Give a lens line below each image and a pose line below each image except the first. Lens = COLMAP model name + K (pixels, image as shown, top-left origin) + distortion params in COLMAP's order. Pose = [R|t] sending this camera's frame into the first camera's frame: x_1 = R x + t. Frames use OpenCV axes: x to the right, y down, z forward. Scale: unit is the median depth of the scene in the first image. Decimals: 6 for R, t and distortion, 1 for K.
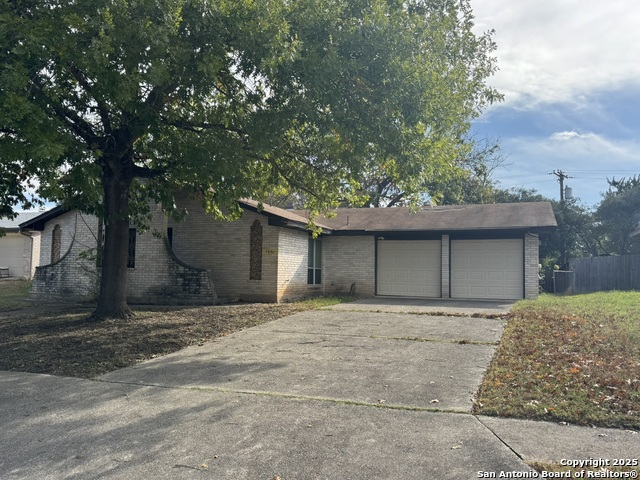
lens RADIAL K [[532.1, 0, 321.4], [0, 532.1, 240.8], [0, 0, 1]] dist [0.007783, -0.020790]
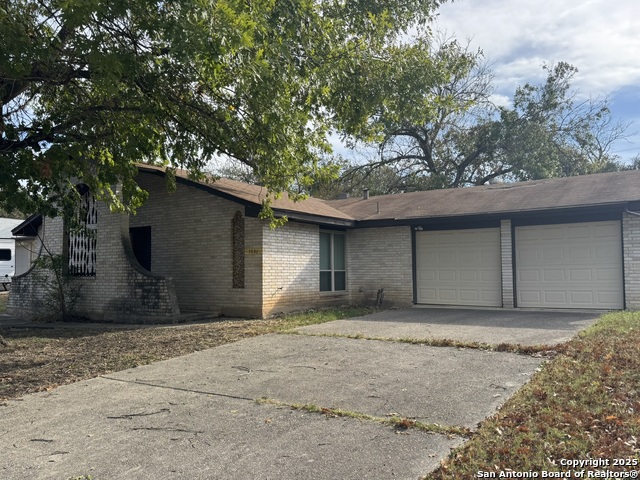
lens RADIAL K [[532.1, 0, 322.0], [0, 532.1, 239.6], [0, 0, 1]] dist [0.007783, -0.020790]
pose [[0.975651, -0.037571, -0.216085, 0.154557], [0.037398, 0.999288, -0.004891, 0.010244], [0.216115, -0.003309, 0.976362, 0.256641]]
